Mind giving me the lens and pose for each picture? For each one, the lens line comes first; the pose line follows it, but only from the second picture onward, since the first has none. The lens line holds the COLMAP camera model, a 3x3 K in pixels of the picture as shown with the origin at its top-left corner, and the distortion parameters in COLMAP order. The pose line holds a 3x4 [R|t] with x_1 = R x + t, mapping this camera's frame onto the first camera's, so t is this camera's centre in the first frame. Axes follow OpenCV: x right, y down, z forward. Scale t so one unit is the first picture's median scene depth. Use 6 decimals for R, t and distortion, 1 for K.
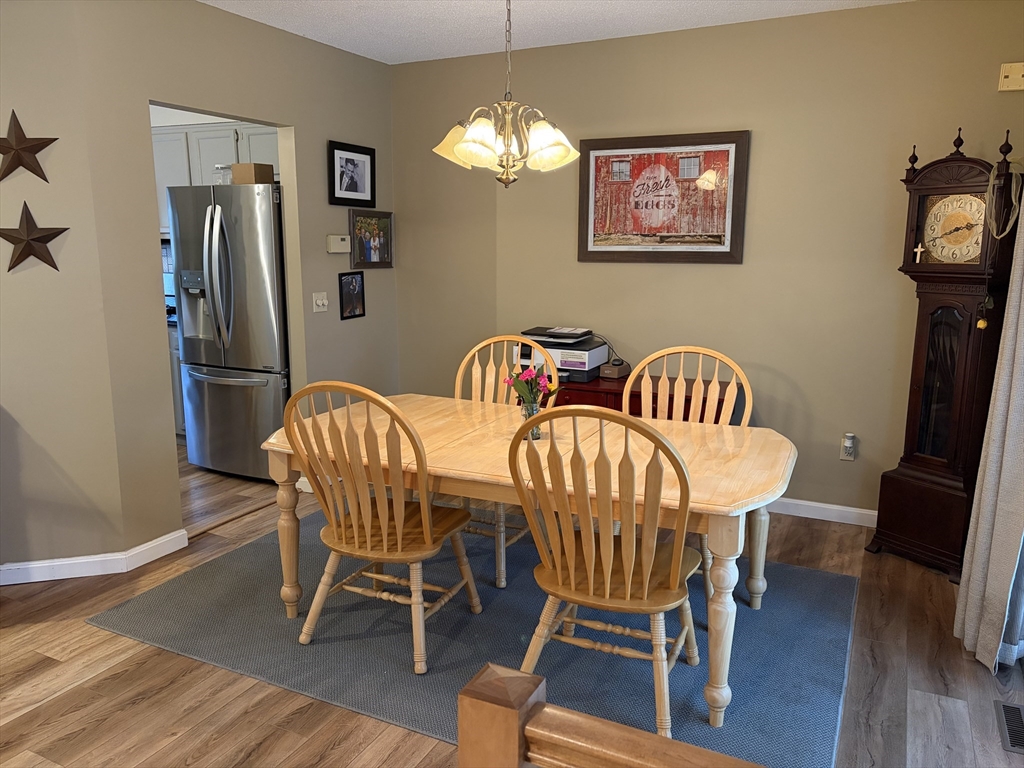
lens RADIAL K [[768.1, 0, 511.6], [0, 768.1, 384.2], [0, 0, 1]] dist [0.030415, -0.019293]
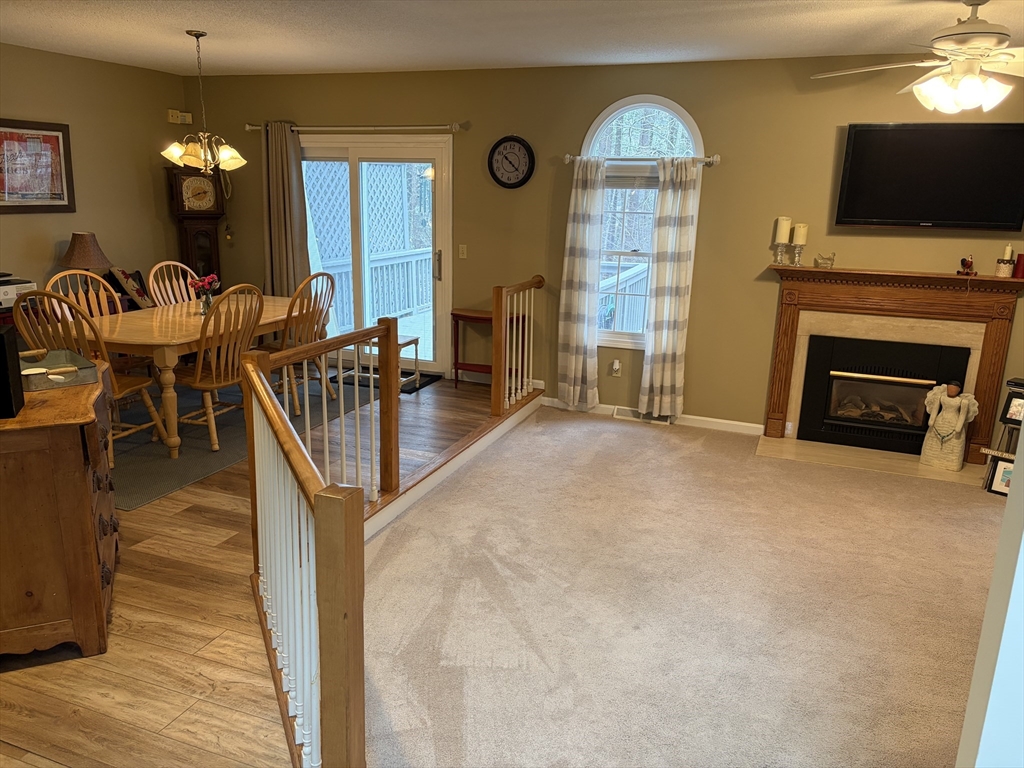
lens RADIAL K [[768.1, 0, 511.3], [0, 768.1, 383.7], [0, 0, 1]] dist [0.030415, -0.019293]
pose [[-0.096112, -0.248043, 0.963970, -1.351322], [0.159273, 0.952142, 0.260880, -0.097996], [-0.982545, 0.178608, -0.052006, 0.299610]]
